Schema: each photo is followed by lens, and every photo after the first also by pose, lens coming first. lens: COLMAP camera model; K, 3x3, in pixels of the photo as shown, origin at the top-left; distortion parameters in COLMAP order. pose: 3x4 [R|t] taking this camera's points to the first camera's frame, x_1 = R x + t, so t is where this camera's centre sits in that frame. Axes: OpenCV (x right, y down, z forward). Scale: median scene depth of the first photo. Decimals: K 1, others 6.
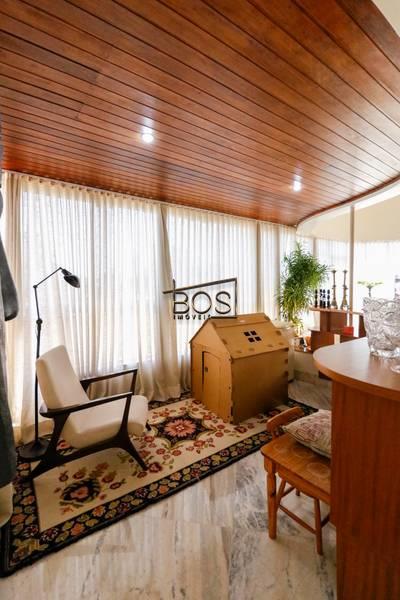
lens RADIAL K [[276.3, 0, 204.0], [0, 276.3, 297.7], [0, 0, 1]] dist [0.005091, -0.006977]
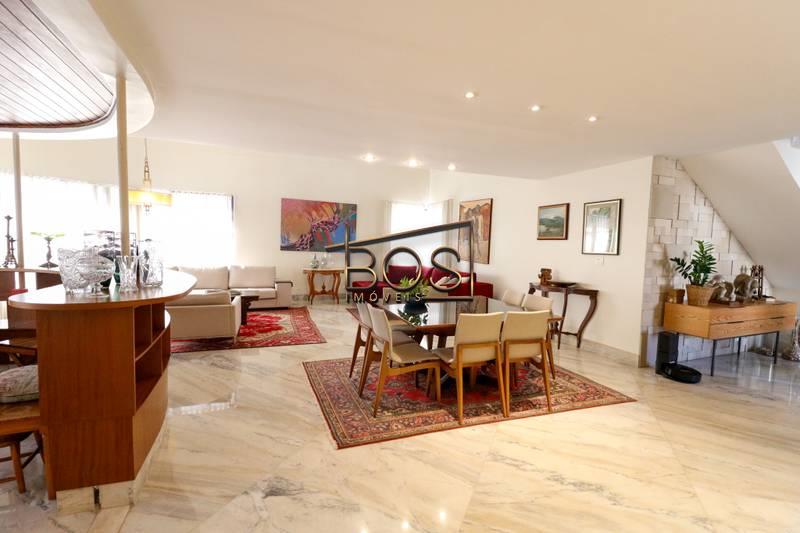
lens RADIAL K [[368.4, 0, 404.8], [0, 368.4, 271.3], [0, 0, 1]] dist [0.005091, -0.006977]
pose [[0.233777, -0.052384, 0.970878, -0.279991], [0.009613, 0.998623, 0.051567, 0.014880], [-0.972243, -0.002722, 0.233959, -0.376226]]
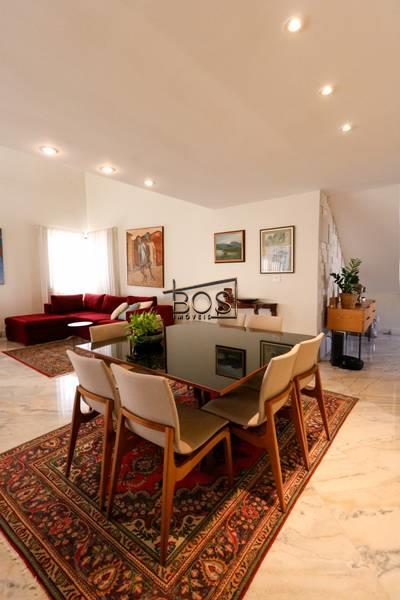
lens RADIAL K [[276.3, 0, 206.2], [0, 276.3, 296.3], [0, 0, 1]] dist [0.005091, -0.006977]
pose [[-0.309876, -0.062290, 0.948734, 0.278801], [0.053078, 0.995162, 0.082675, 0.013728], [-0.949294, 0.075976, -0.305071, -0.007673]]
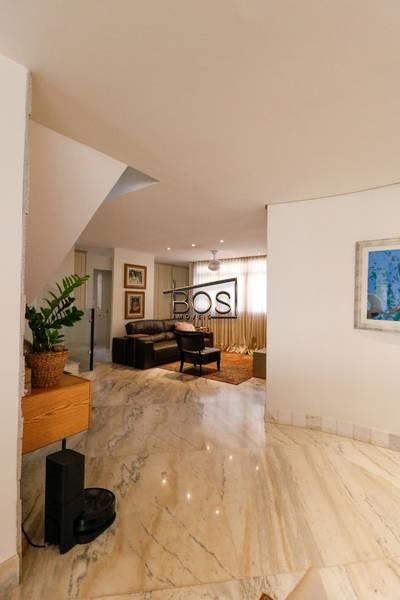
lens RADIAL K [[276.3, 0, 199.8], [0, 276.3, 296.4], [0, 0, 1]] dist [0.005091, -0.006977]
pose [[-0.955089, 0.005134, -0.296274, 1.297320], [-0.004695, 0.999462, 0.032452, 0.004267], [0.296281, 0.032385, -0.954551, -0.450758]]
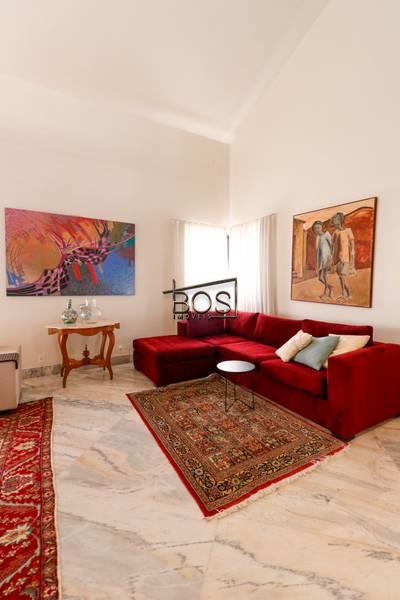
lens RADIAL K [[276.3, 0, 206.2], [0, 276.3, 296.6], [0, 0, 1]] dist [0.005091, -0.006977]
pose [[0.072295, -0.035834, 0.996739, 1.148655], [0.044043, 0.998494, 0.032702, -0.010623], [-0.996410, 0.041535, 0.073764, 0.256173]]
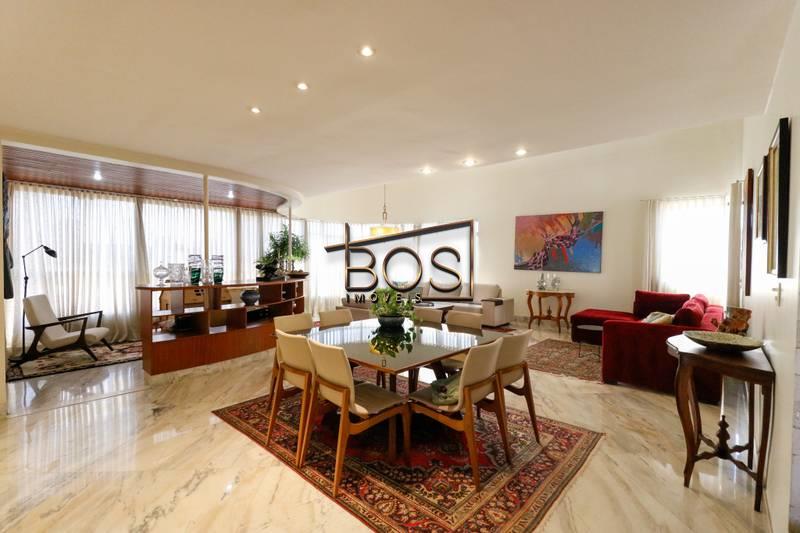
lens RADIAL K [[368.4, 0, 403.3], [0, 368.4, 272.5], [0, 0, 1]] dist [0.005091, -0.006977]
pose [[0.970091, 0.009393, 0.242561, 0.834027], [-0.007920, 0.999944, -0.007048, 0.040920], [-0.242613, 0.004916, 0.970111, -1.323000]]
